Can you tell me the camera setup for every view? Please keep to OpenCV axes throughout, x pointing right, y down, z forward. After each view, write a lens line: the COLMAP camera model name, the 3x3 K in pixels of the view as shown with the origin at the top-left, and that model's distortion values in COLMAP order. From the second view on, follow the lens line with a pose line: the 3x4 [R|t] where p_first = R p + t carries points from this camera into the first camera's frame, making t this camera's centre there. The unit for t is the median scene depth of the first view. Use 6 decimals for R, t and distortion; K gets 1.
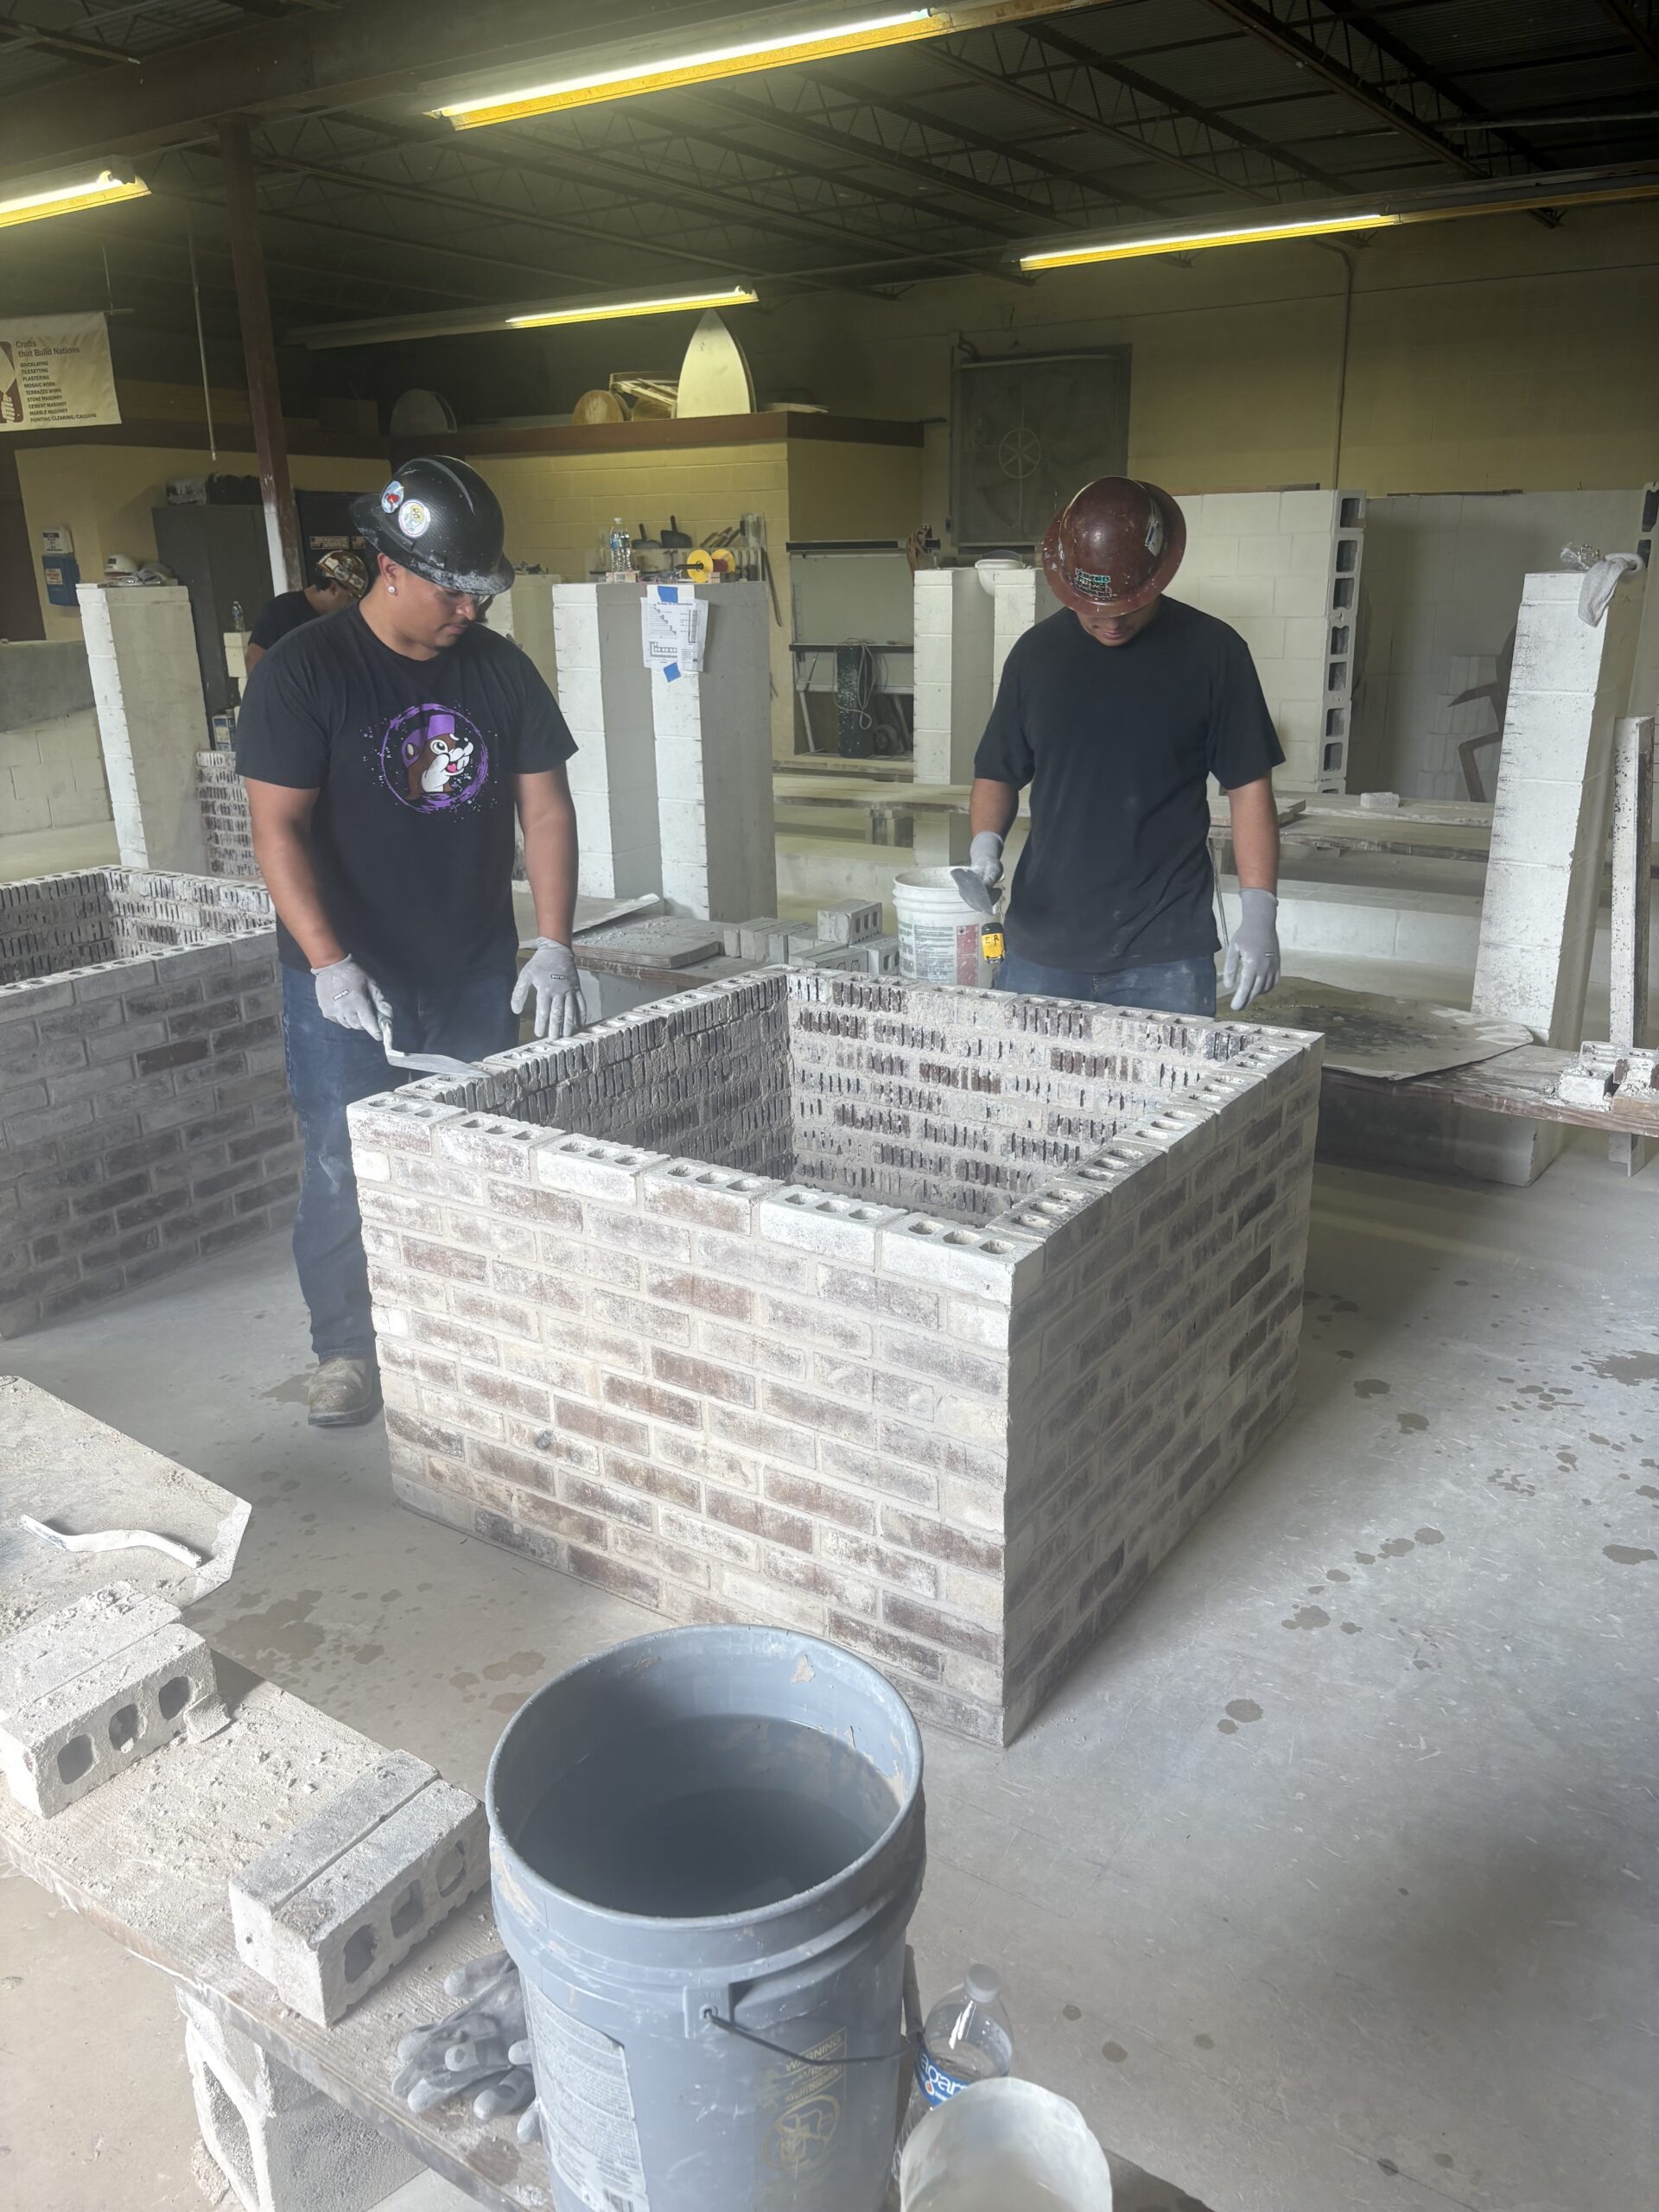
lens RADIAL K [[1673.7, 0, 827.9], [0, 1673.7, 1103.4], [0, 0, 1]] dist [0.025134, 0.001122]
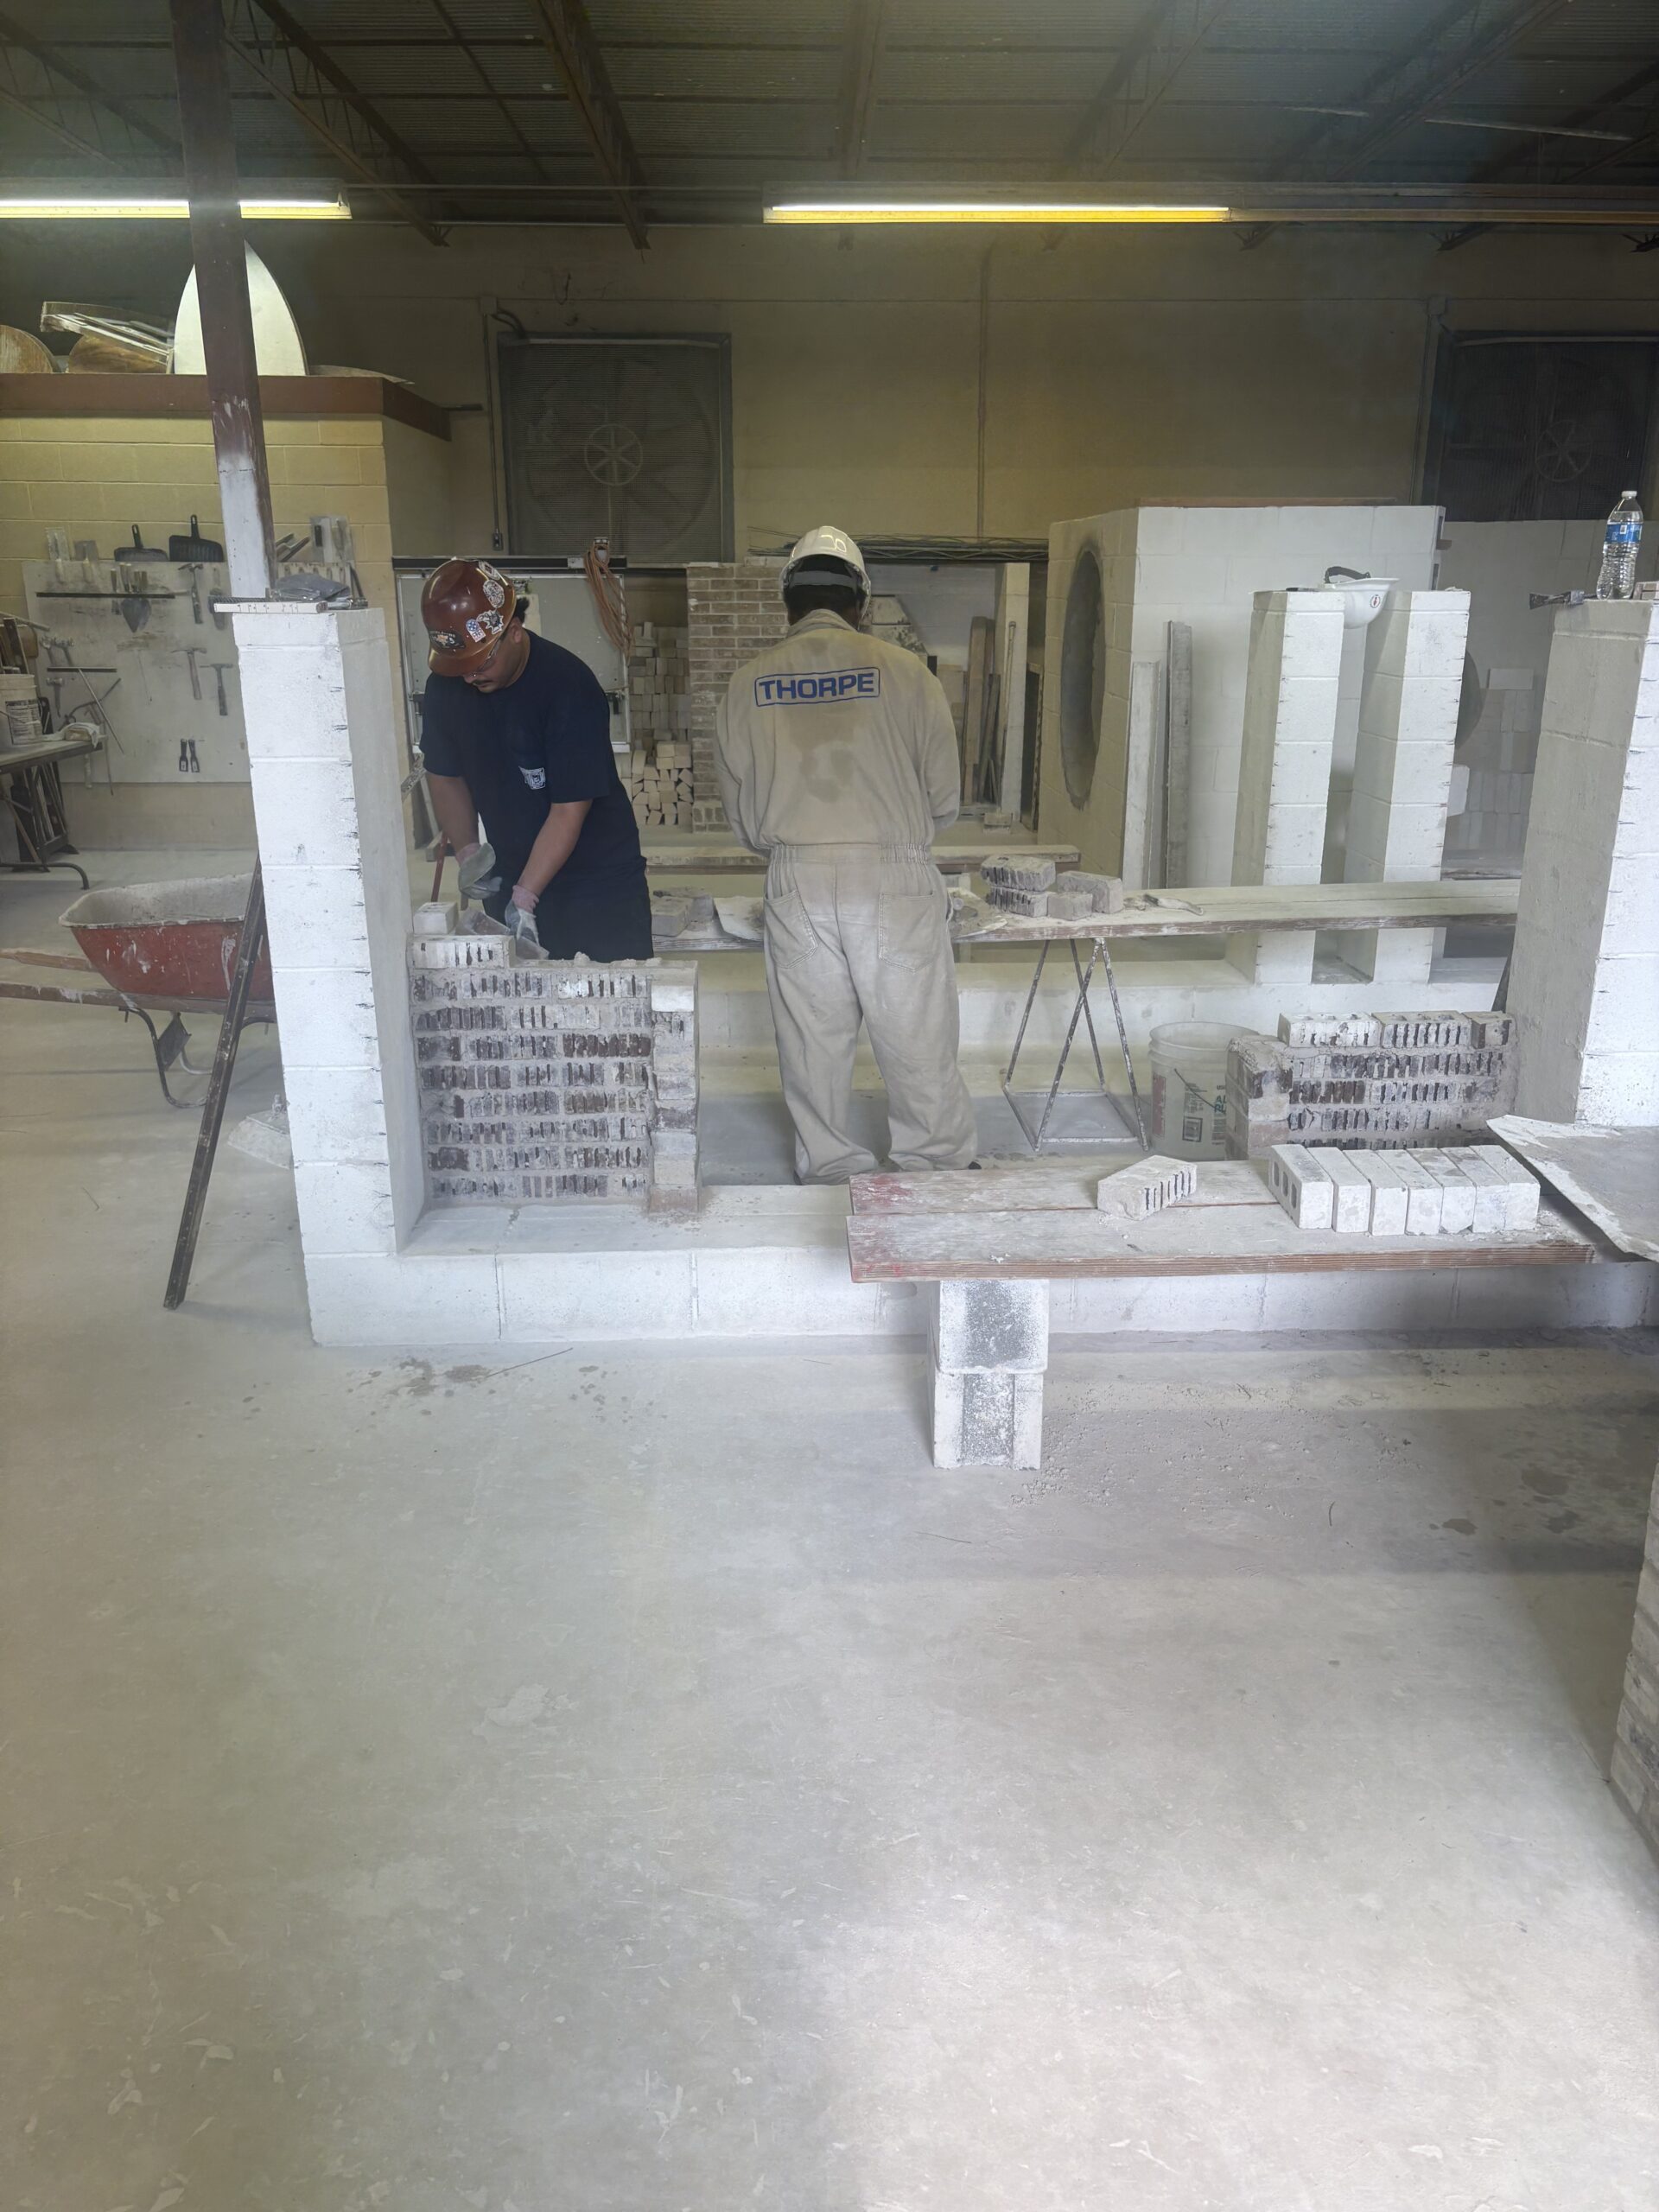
lens RADIAL K [[1673.7, 0, 828.5], [0, 1673.7, 1112.2], [0, 0, 1]] dist [0.025134, 0.001122]
pose [[0.810181, -0.165747, 0.562259, -0.364590], [0.174220, 0.983934, 0.039012, -0.102071], [-0.559692, 0.066350, 0.826040, 0.339456]]
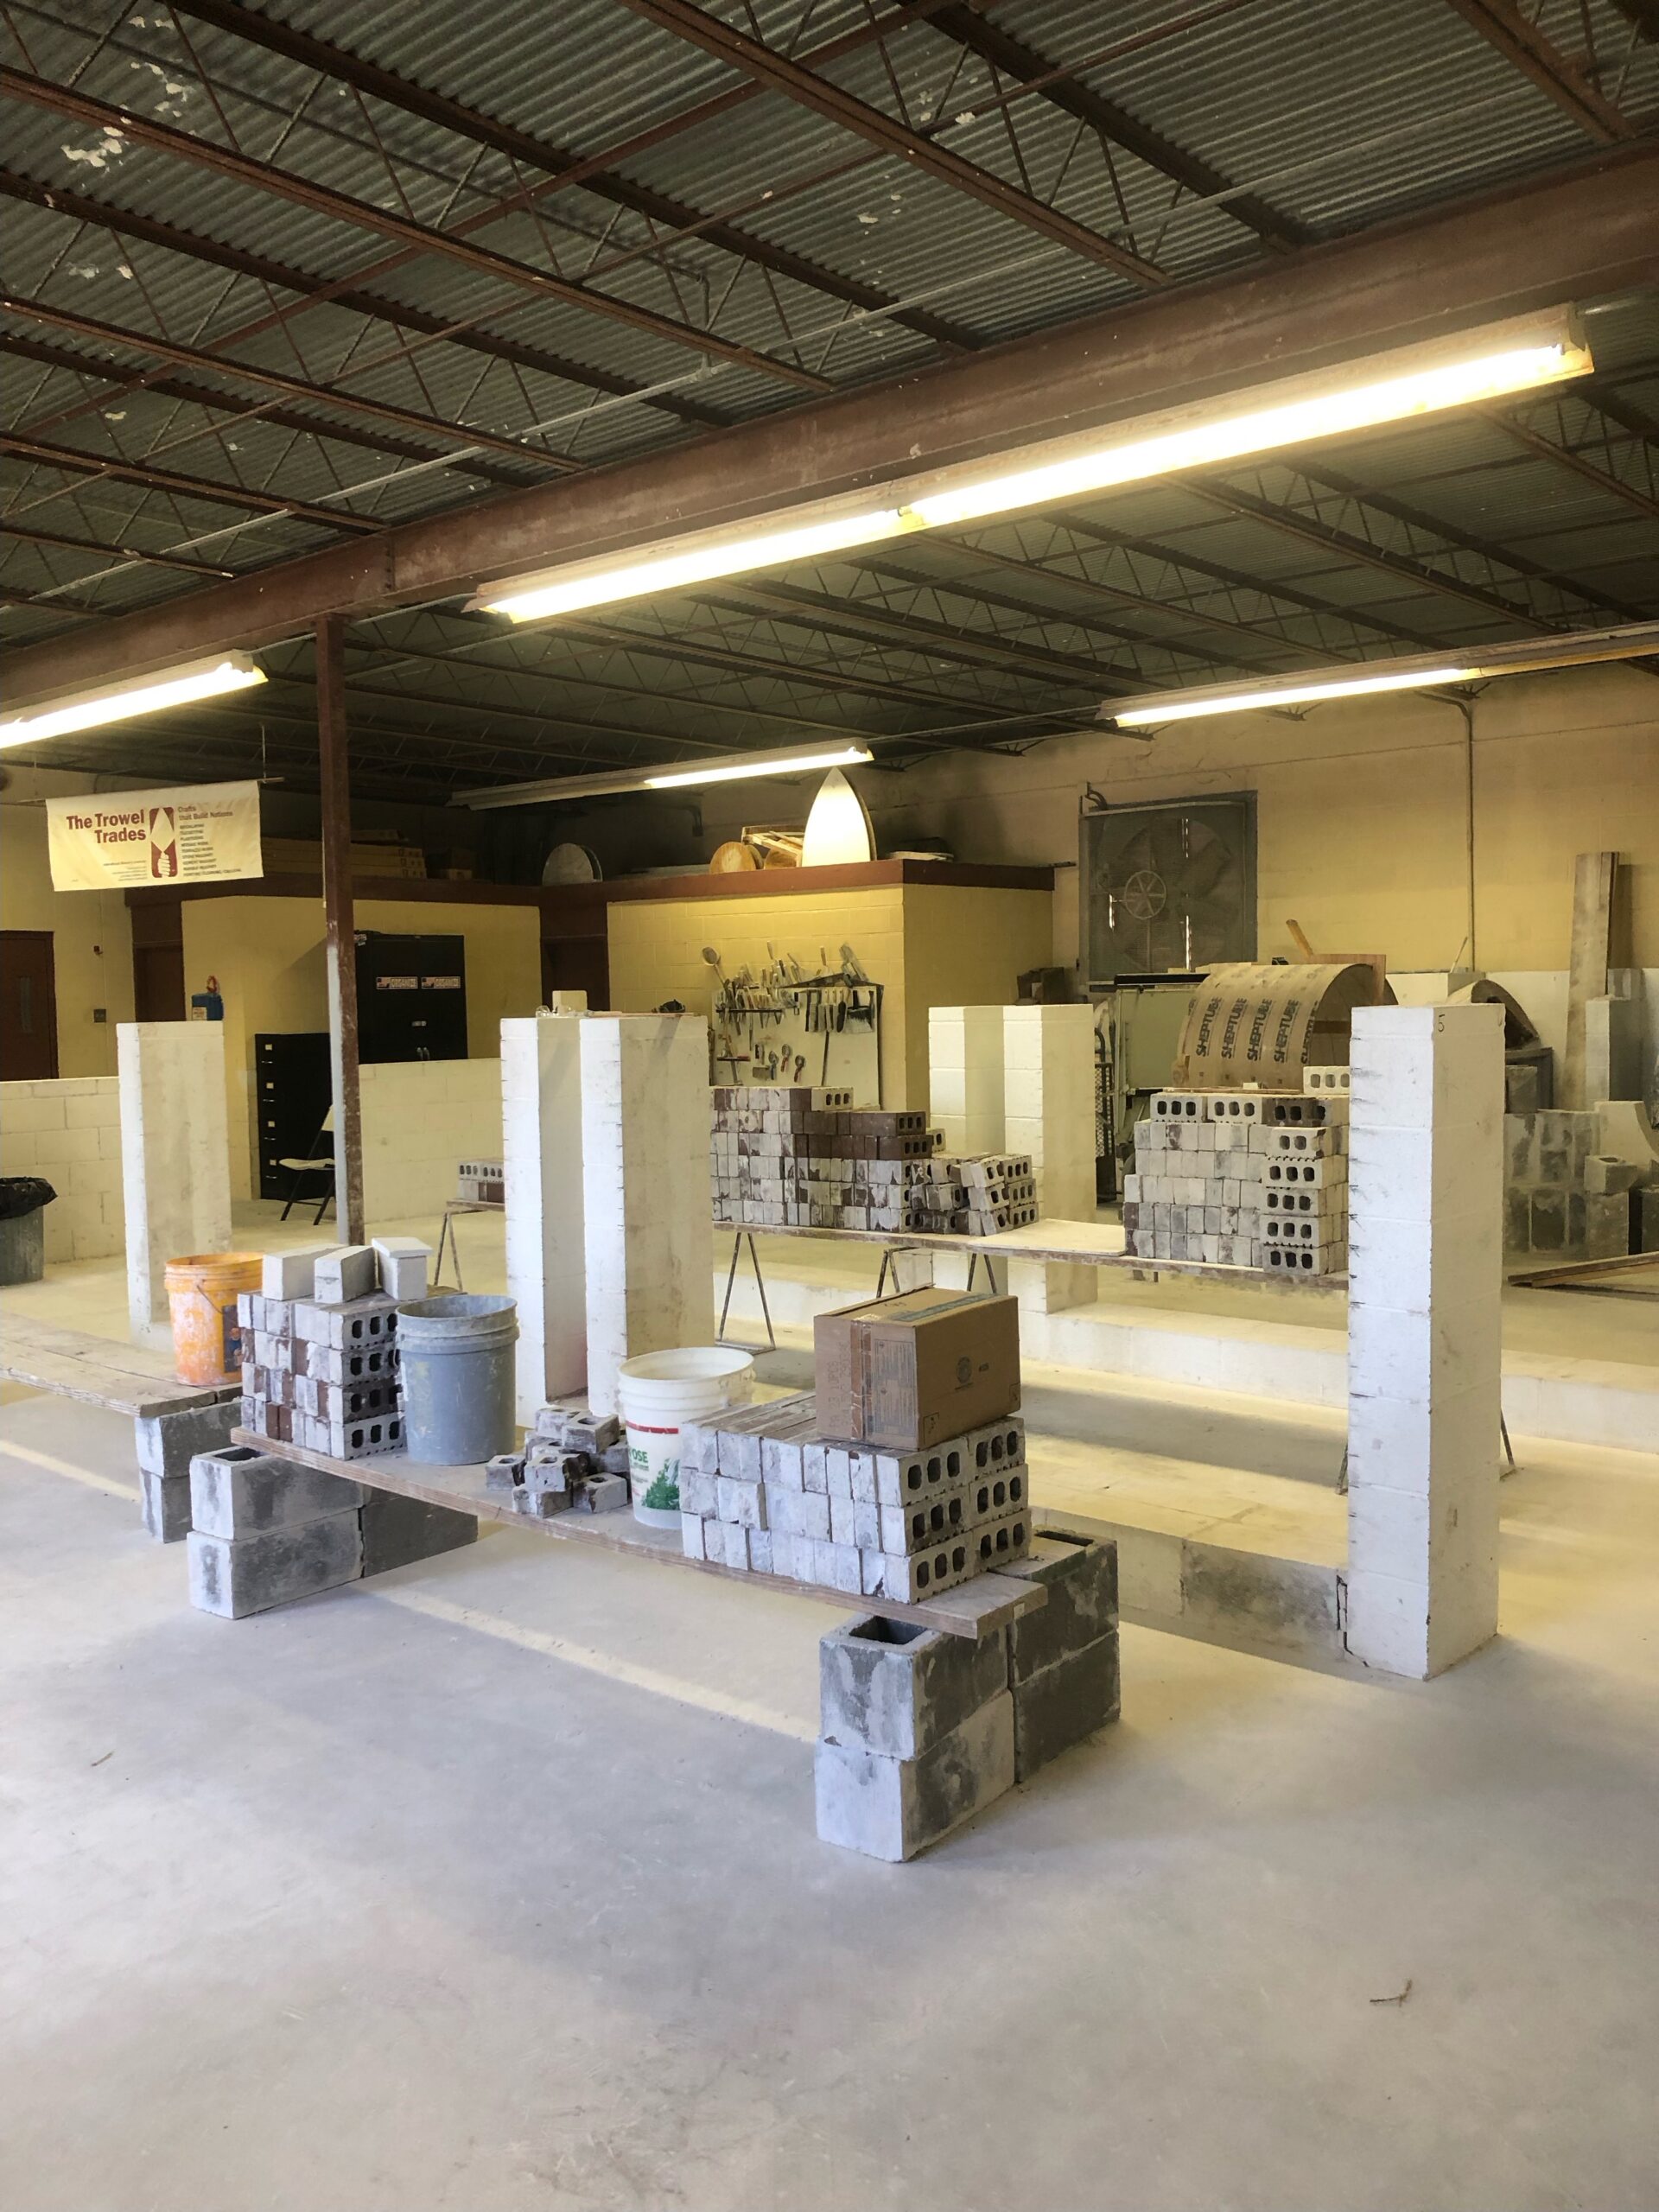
lens RADIAL K [[1795.4, 0, 833.2], [0, 1795.4, 1104.9], [0, 0, 1]] dist [0.077804, -0.011467]
pose [[0.991810, 0.006774, -0.127539, 0.079483], [-0.038678, 0.967630, -0.249392, 0.004066], [0.121721, 0.252282, 0.959968, -0.008461]]
